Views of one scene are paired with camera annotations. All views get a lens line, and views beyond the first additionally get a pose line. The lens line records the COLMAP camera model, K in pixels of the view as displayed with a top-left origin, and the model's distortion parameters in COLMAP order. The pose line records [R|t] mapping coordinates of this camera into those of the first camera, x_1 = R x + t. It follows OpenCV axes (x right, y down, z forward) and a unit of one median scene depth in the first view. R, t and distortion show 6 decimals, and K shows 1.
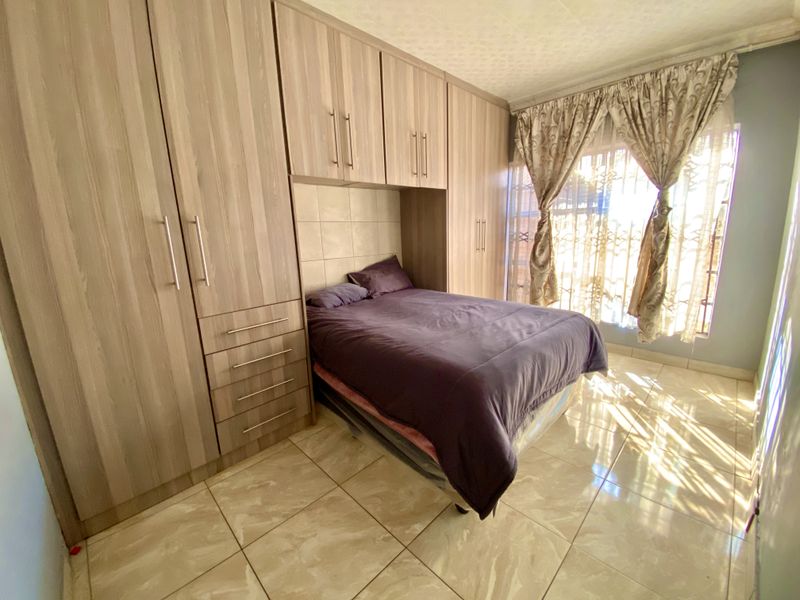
lens RADIAL K [[326.4, 0, 398.3], [0, 326.4, 299.7], [0, 0, 1]] dist [0.036283, -0.025401]
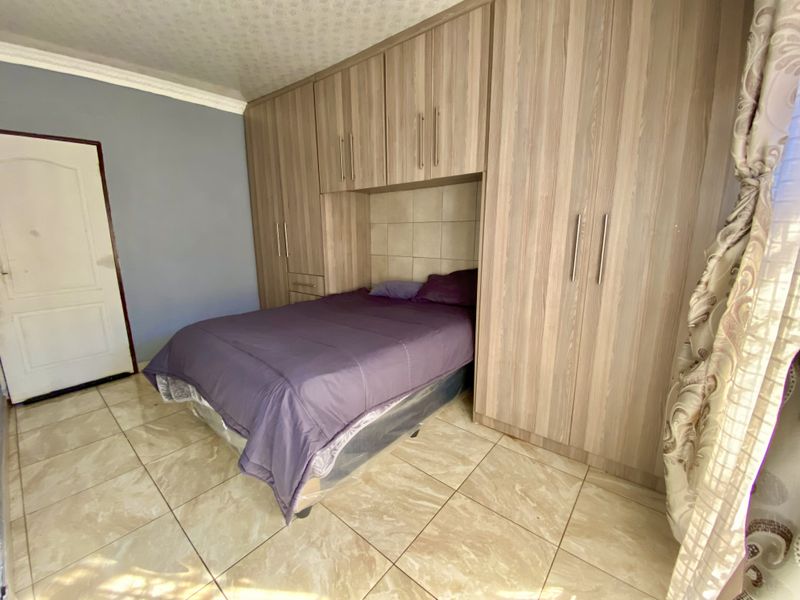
lens RADIAL K [[326.4, 0, 398.3], [0, 326.4, 299.7], [0, 0, 1]] dist [0.036283, -0.025401]
pose [[0.082438, 0.230547, -0.969563, 1.007766], [-0.209359, 0.955171, 0.209324, -0.238193], [0.974358, 0.185731, 0.127010, 0.976855]]
